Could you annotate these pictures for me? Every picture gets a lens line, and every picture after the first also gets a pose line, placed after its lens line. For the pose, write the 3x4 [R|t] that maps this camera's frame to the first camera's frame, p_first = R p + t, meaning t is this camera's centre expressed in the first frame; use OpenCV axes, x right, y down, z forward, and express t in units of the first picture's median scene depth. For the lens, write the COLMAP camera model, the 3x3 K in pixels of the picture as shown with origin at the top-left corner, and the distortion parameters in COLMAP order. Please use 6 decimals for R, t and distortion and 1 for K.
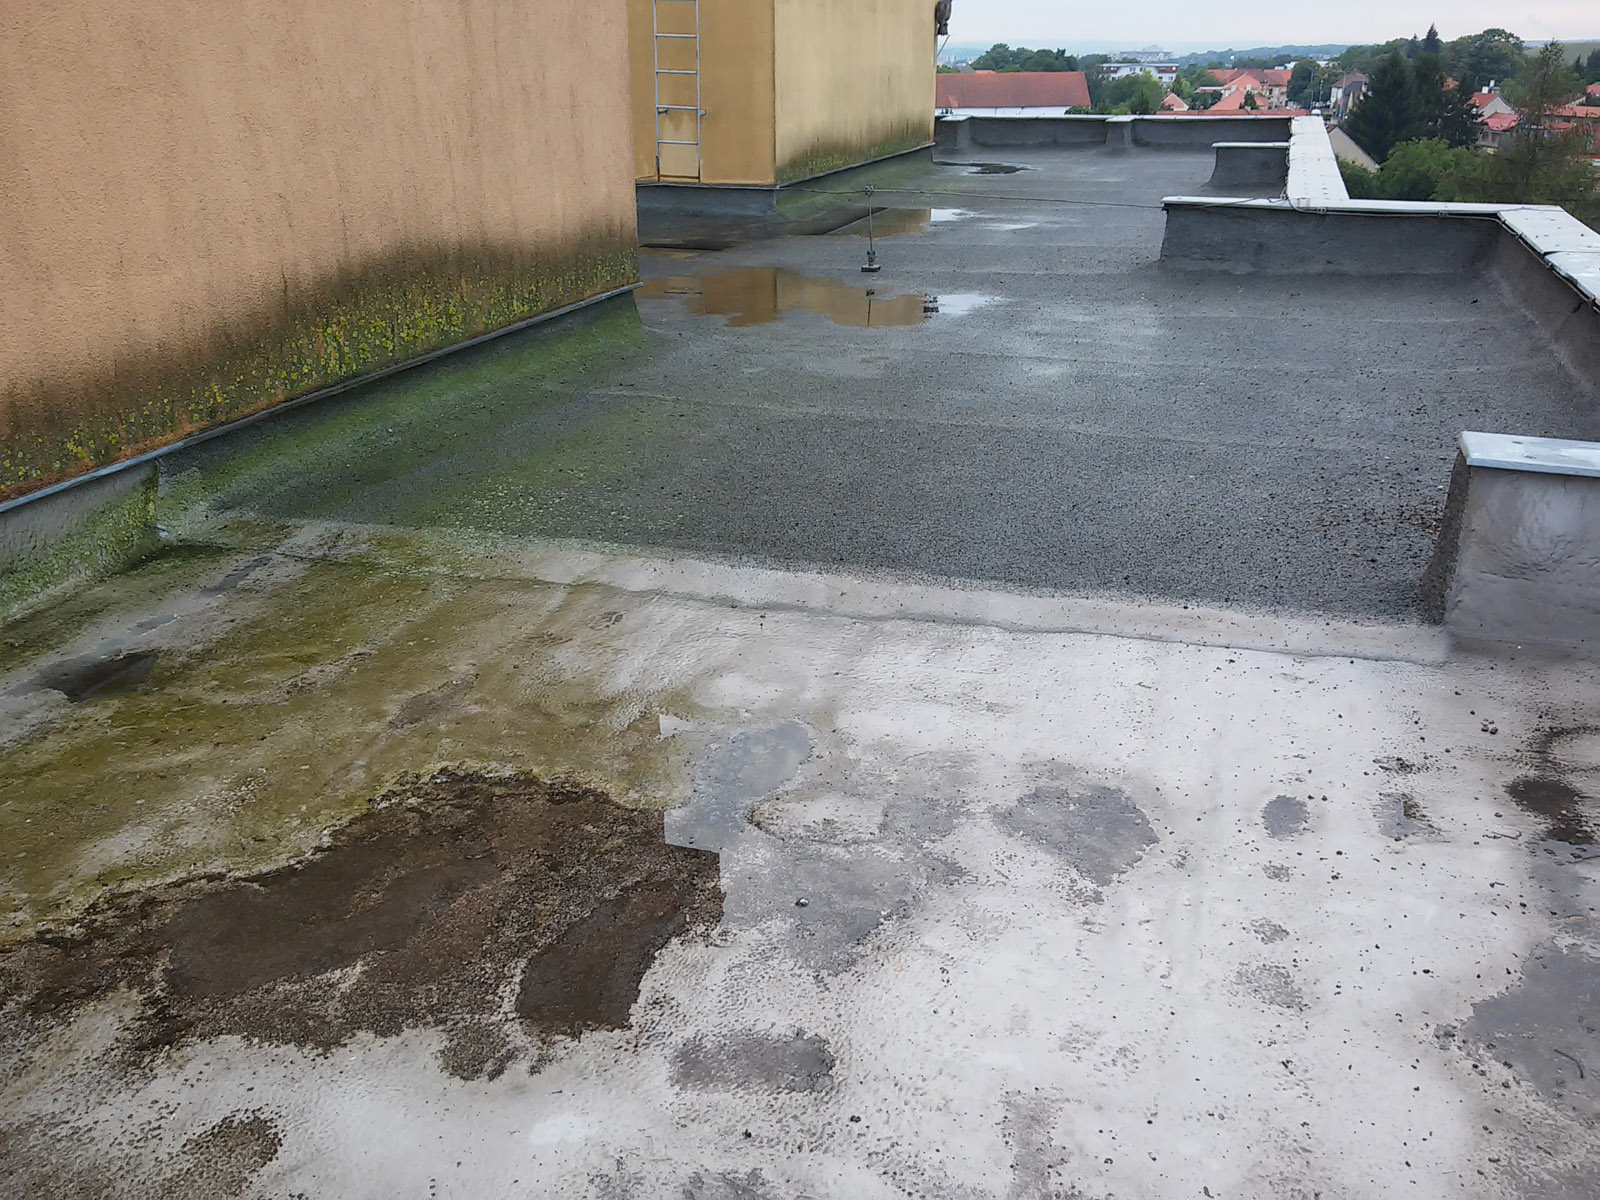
lens RADIAL K [[1358.2, 0, 800.0], [0, 1358.2, 600.0], [0, 0, 1]] dist [0.009657, -0.078772]
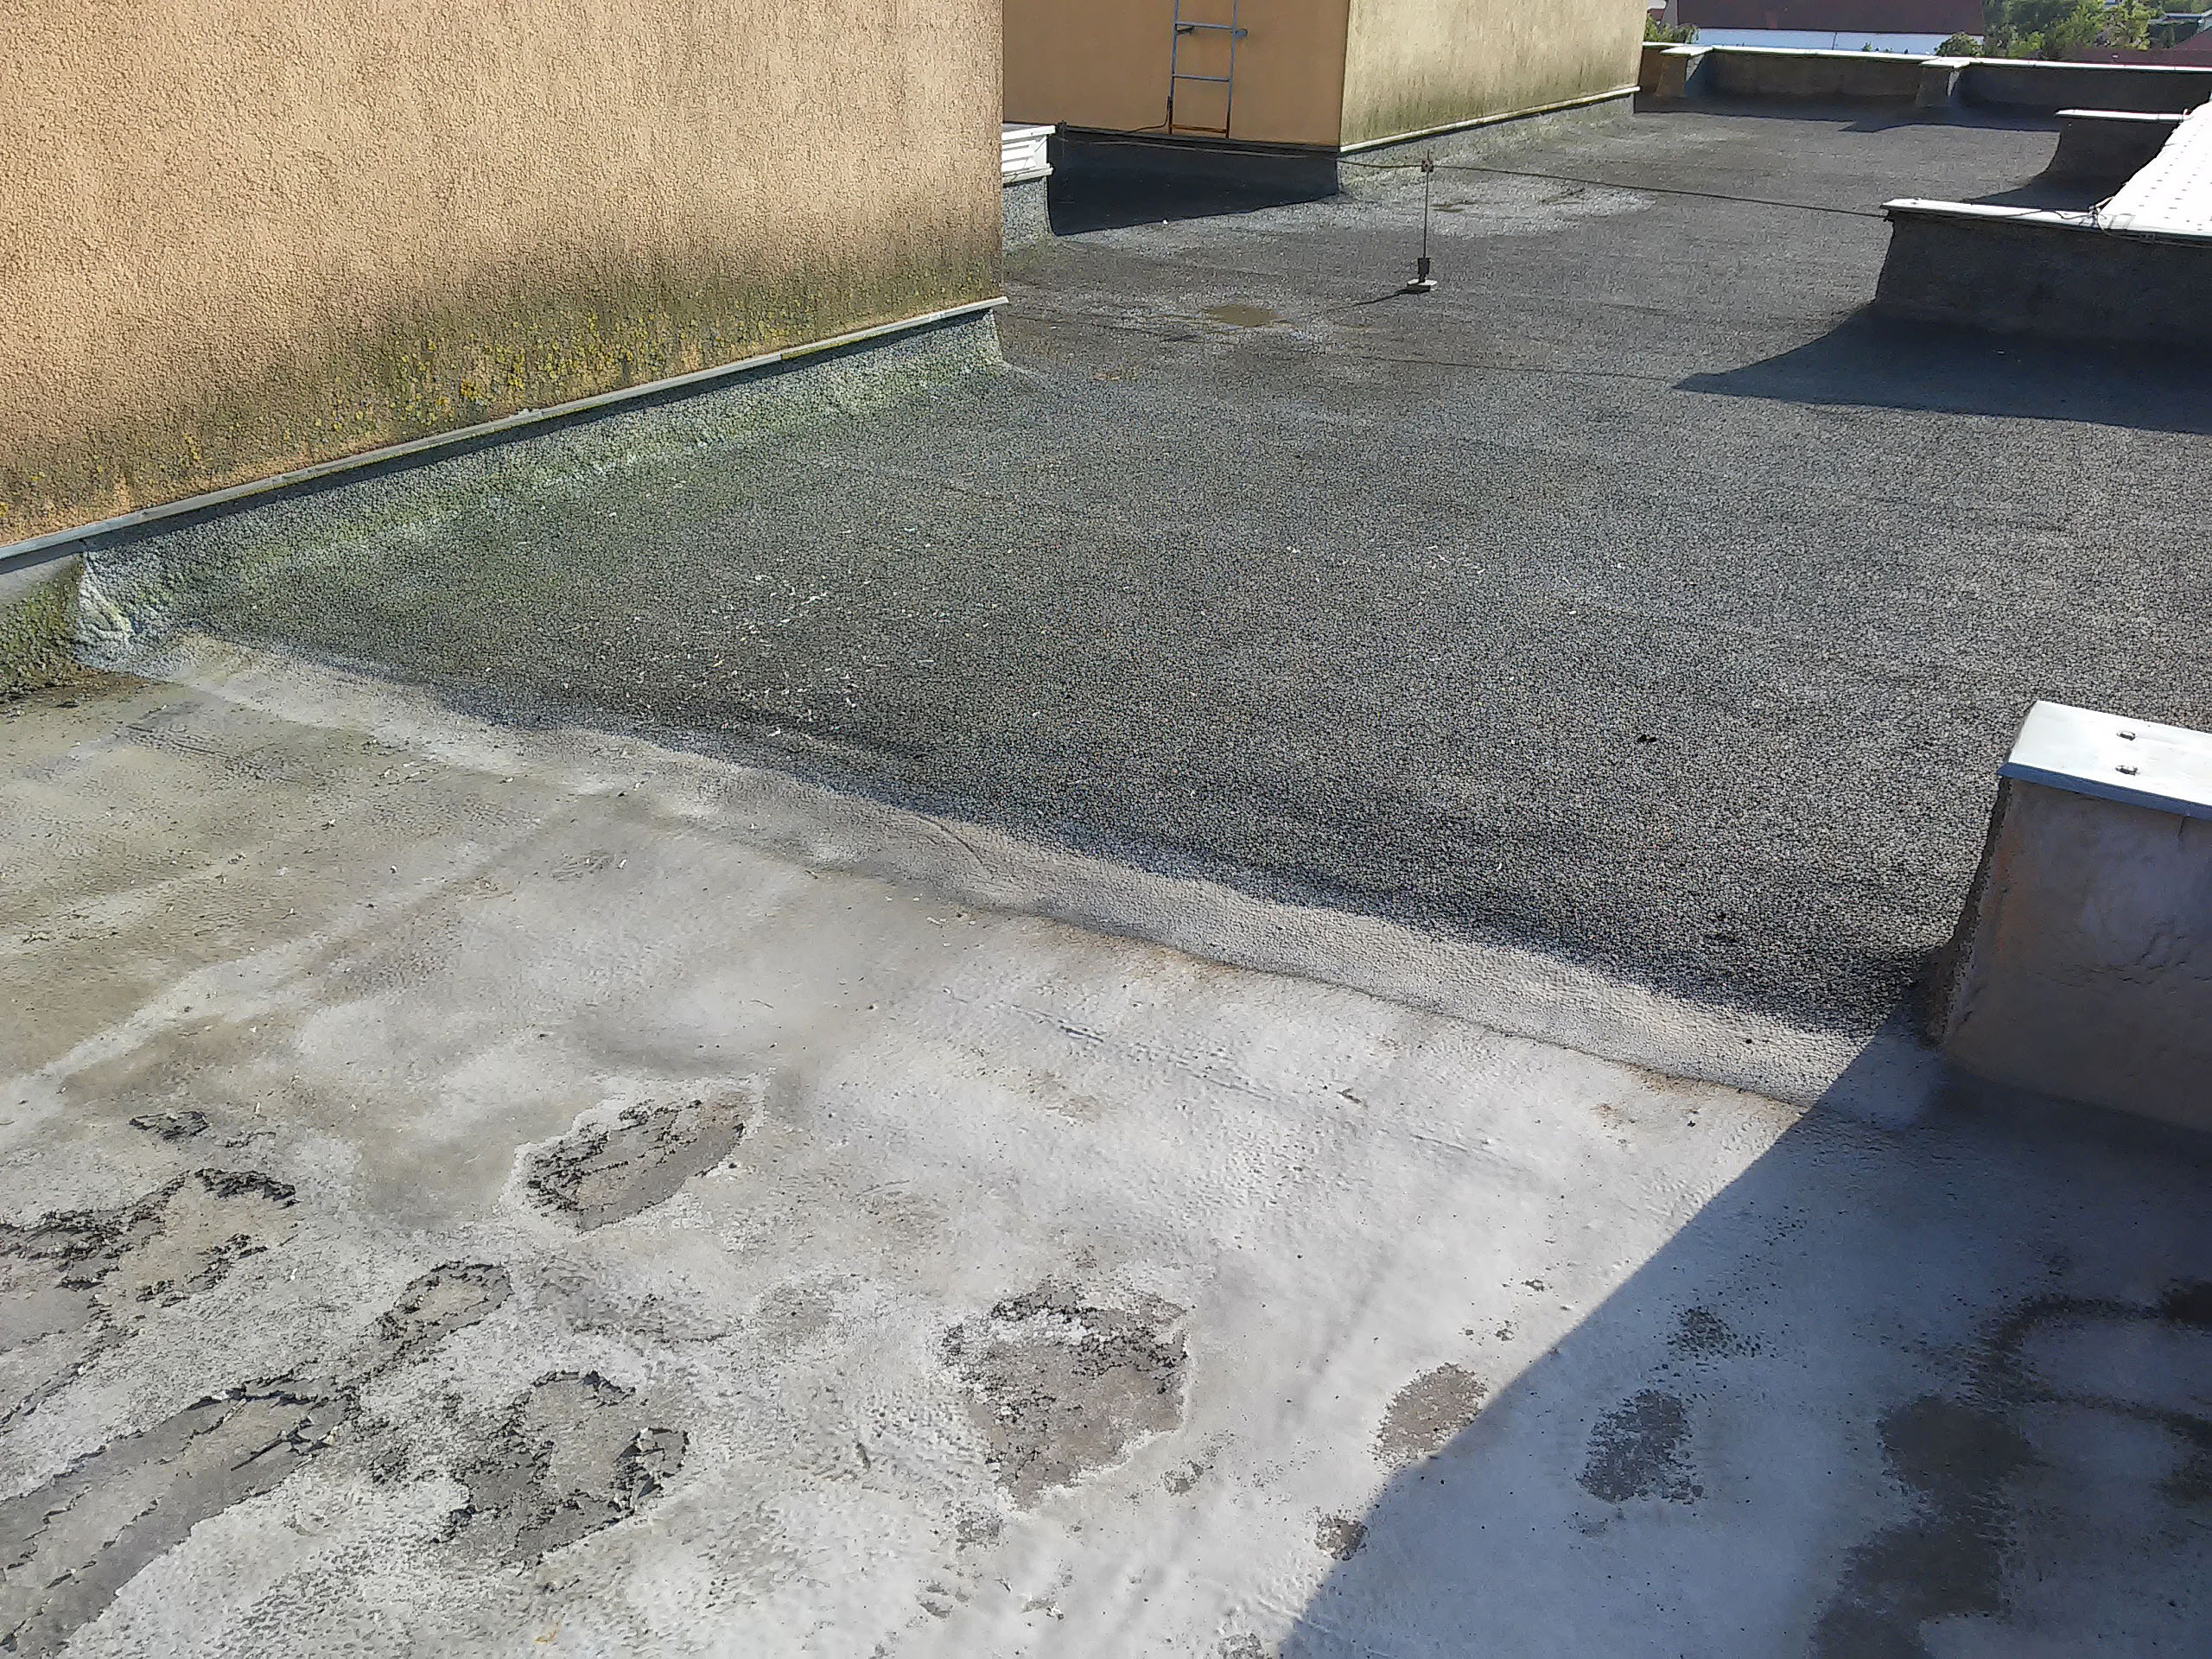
lens RADIAL K [[1901.7, 0, 1106.0], [0, 1901.7, 829.5], [0, 0, 1]] dist [-0.008069, -0.001904]
pose [[0.977752, 0.107234, -0.180282, 0.195272], [-0.096373, 0.993021, 0.067983, -0.065442], [0.186314, -0.049096, 0.981263, 0.128027]]
